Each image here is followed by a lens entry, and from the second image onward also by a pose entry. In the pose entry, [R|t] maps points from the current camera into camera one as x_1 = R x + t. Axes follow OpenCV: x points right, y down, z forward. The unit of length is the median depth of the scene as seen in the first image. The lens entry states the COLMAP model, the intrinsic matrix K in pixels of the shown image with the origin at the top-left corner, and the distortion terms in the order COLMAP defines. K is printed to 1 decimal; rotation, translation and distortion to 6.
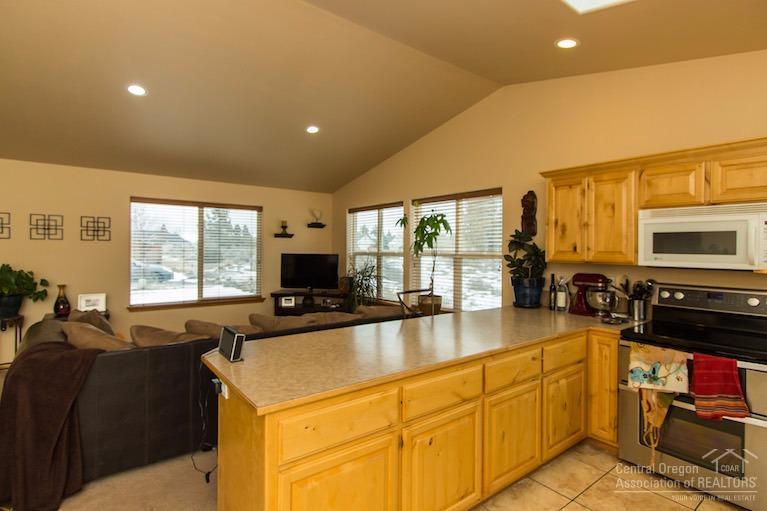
lens RADIAL K [[389.1, 0, 387.5], [0, 389.1, 252.2], [0, 0, 1]] dist [0.018066, -0.002481]
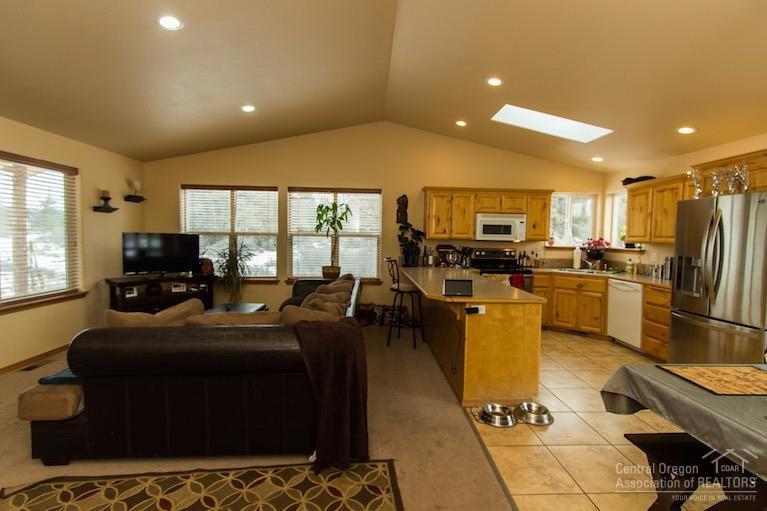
lens RADIAL K [[368.7, 0, 385.9], [0, 368.7, 253.2], [0, 0, 1]] dist [0.013950, -0.003142]
pose [[0.573458, -0.037547, 0.818374, -0.858974], [-0.005529, 0.998749, 0.049696, 0.006967], [-0.819216, -0.033023, 0.572533, 0.173612]]
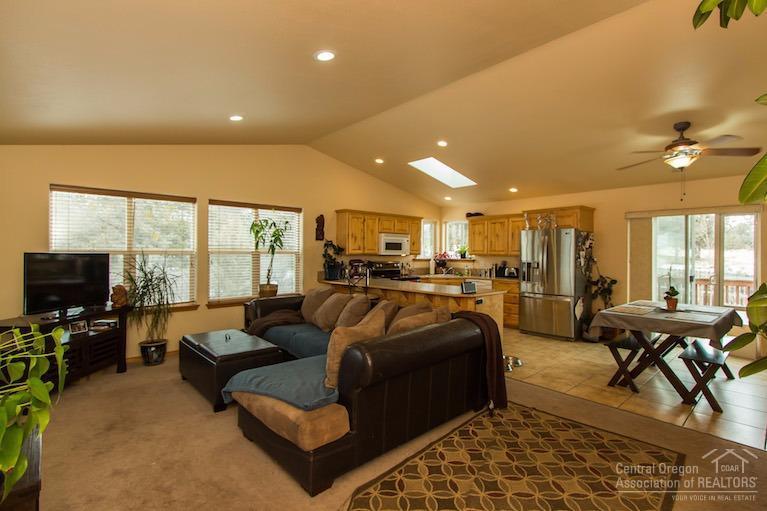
lens RADIAL K [[368.7, 0, 386.0], [0, 368.7, 252.9], [0, 0, 1]] dist [0.013950, -0.003142]
pose [[-0.083462, -0.008593, 0.996474, -1.216345], [0.002974, 0.999956, 0.008872, 0.000844], [-0.996507, 0.003704, -0.083433, 0.790712]]
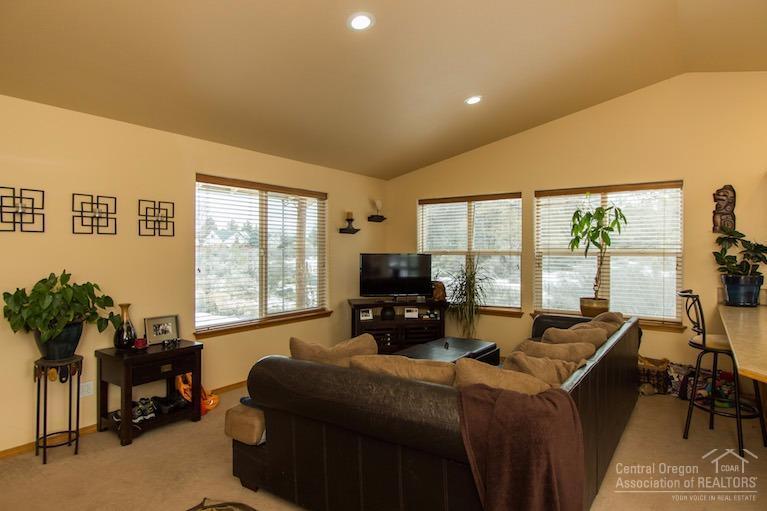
lens RADIAL K [[439.5, 0, 388.5], [0, 439.5, 252.8], [0, 0, 1]] dist [0.017204, -0.011339]
pose [[0.955616, -0.008305, 0.294499, -0.701135], [0.008094, 0.999965, 0.001935, 0.000839], [-0.294505, 0.000535, 0.955650, 0.190205]]
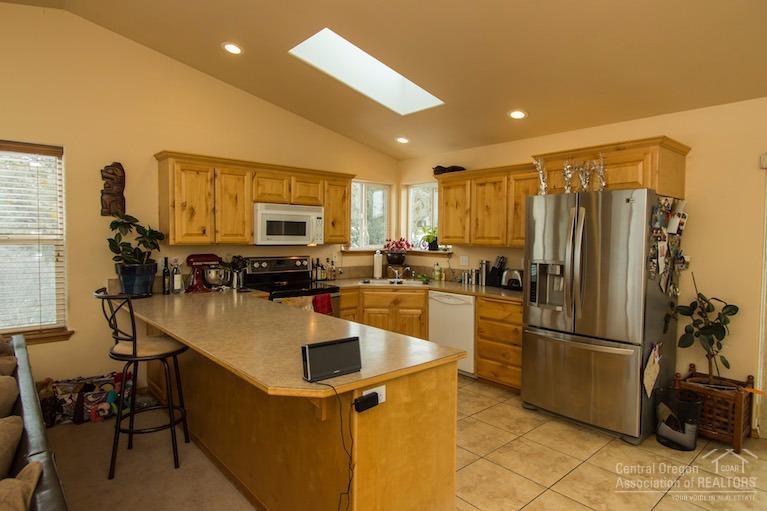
lens RADIAL K [[439.5, 0, 386.7], [0, 439.5, 251.2], [0, 0, 1]] dist [0.017204, -0.011339]
pose [[-0.068643, -0.045568, 0.996600, -0.593490], [-0.000237, 0.998957, 0.045660, -0.007883], [-0.997641, 0.002898, -0.068582, 0.447123]]
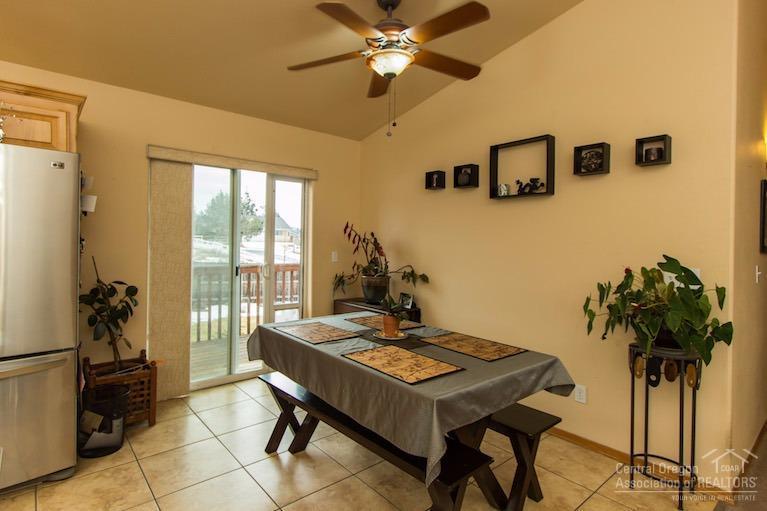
lens RADIAL K [[389.1, 0, 388.1], [0, 389.1, 253.8], [0, 0, 1]] dist [0.018066, -0.002481]
pose [[-0.998541, -0.025549, -0.047570, -0.297978], [-0.027277, 0.998978, 0.036049, 0.025330], [0.046601, 0.037294, -0.998217, 0.505040]]
